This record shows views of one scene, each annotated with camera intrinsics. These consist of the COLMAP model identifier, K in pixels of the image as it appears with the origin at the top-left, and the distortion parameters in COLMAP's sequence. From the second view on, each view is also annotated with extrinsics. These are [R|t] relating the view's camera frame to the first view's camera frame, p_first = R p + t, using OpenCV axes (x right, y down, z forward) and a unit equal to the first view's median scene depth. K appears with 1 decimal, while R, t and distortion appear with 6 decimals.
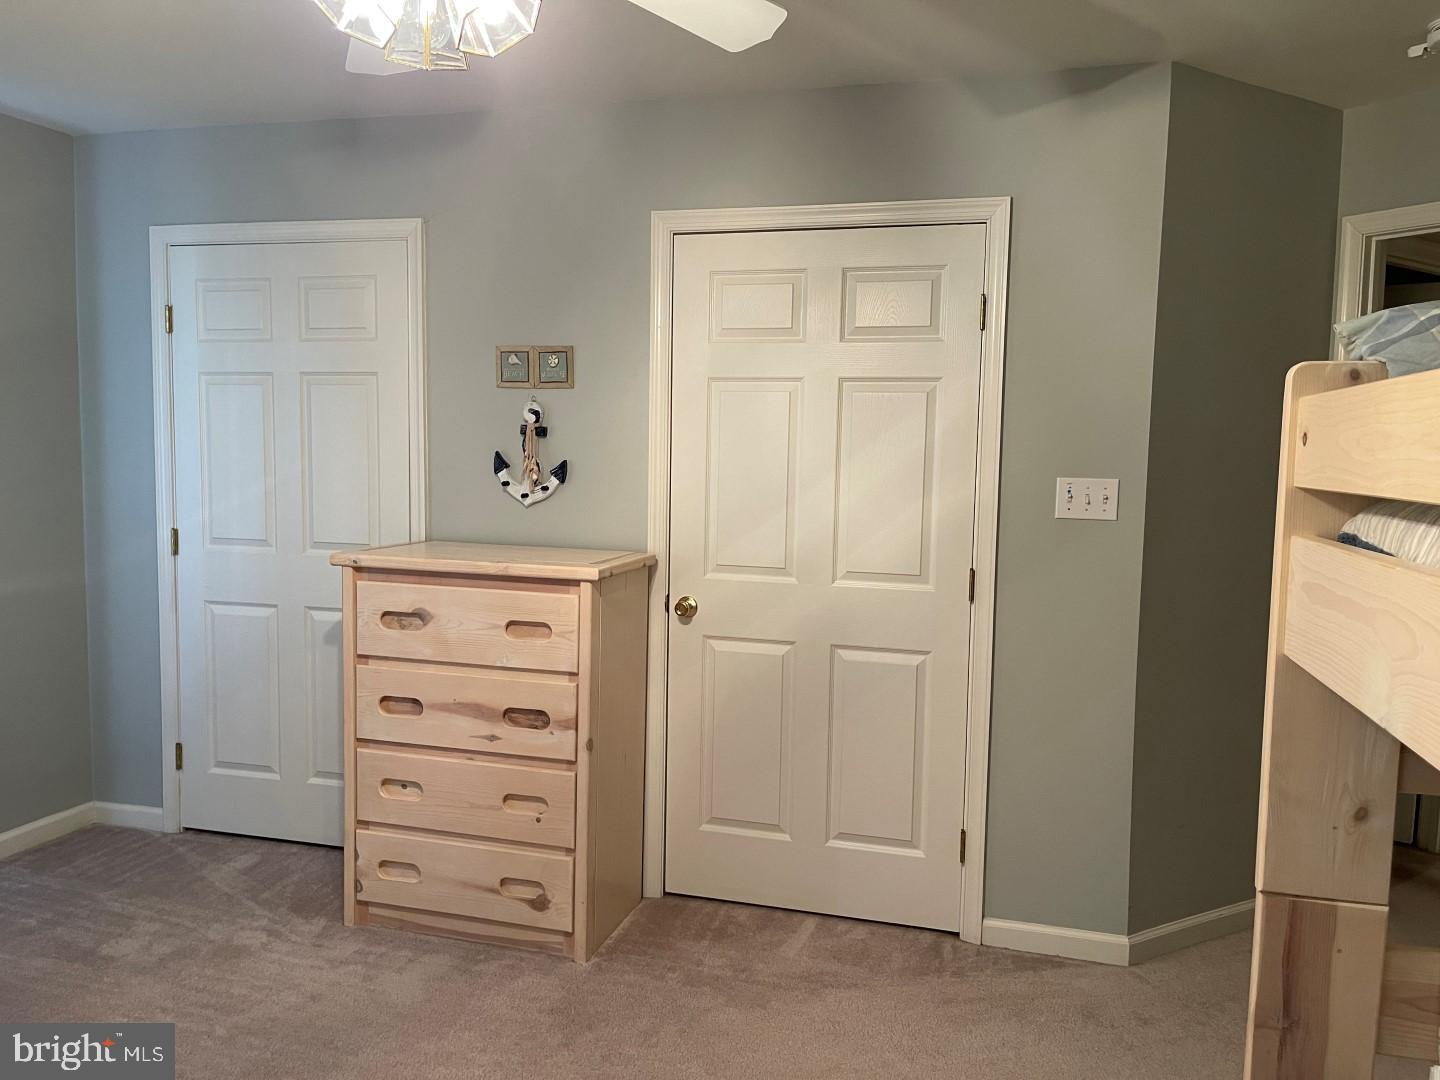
lens RADIAL K [[1088.3, 0, 720.0], [0, 1088.3, 533.9], [0, 0, 1]] dist [0.077386, -0.097537]
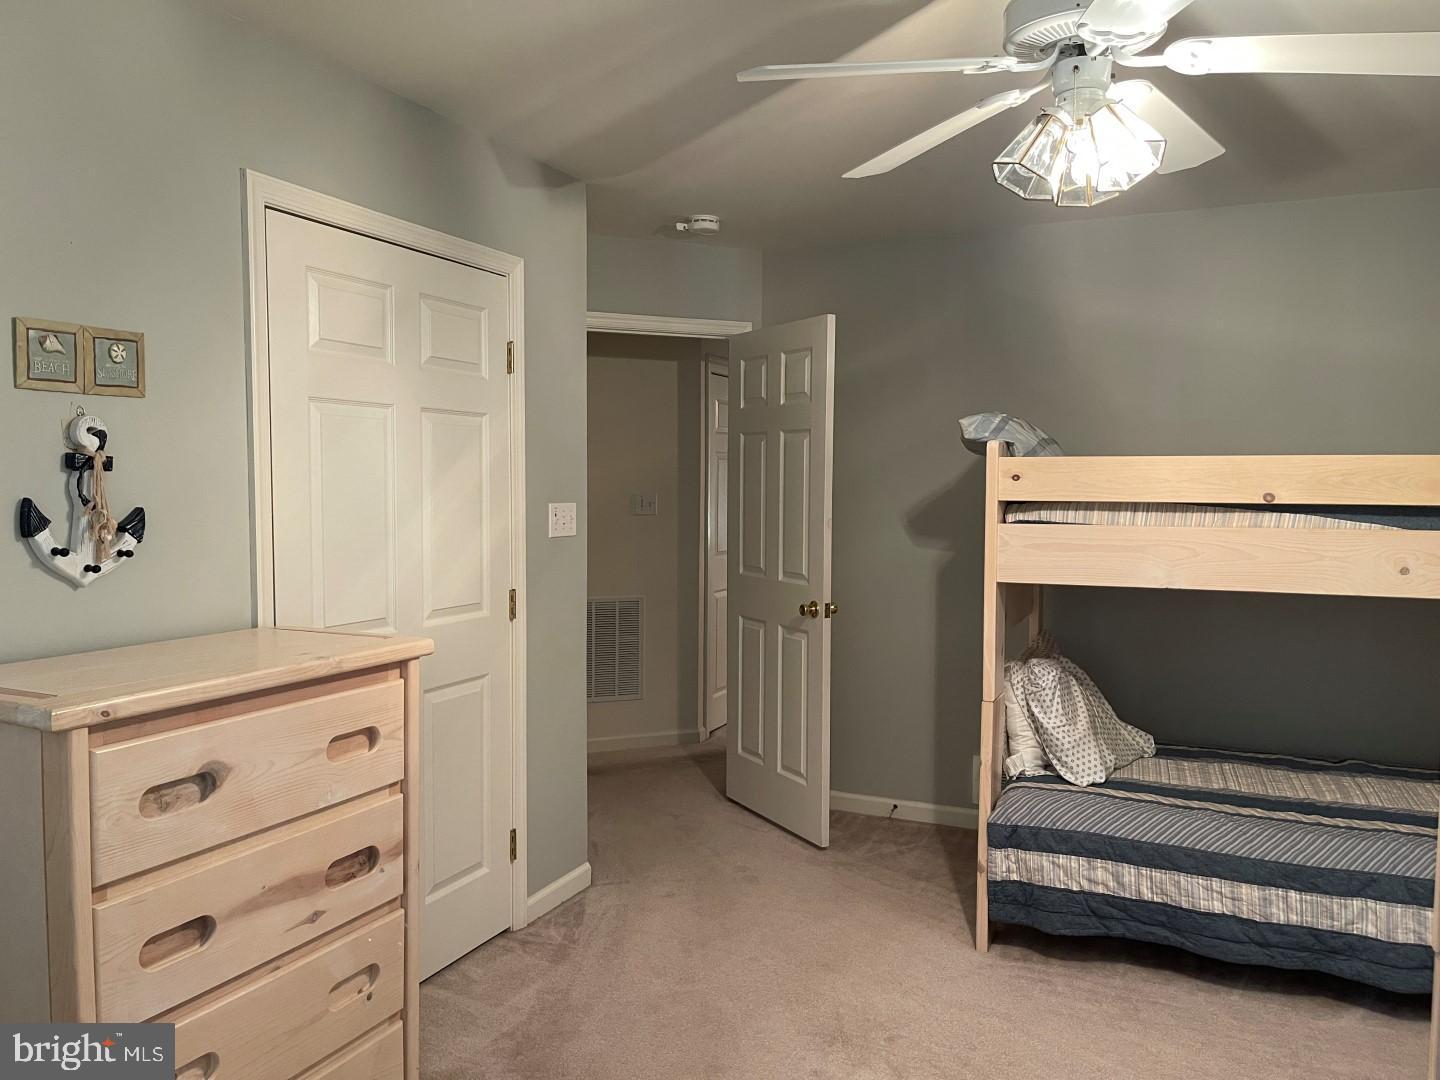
lens RADIAL K [[1088.3, 0, 721.5], [0, 1088.3, 542.5], [0, 0, 1]] dist [0.077386, -0.097537]
pose [[0.158942, -0.074918, 0.984441, -0.788621], [0.077710, 0.994973, 0.063173, -0.066313], [-0.984225, 0.066460, 0.163965, 0.593176]]
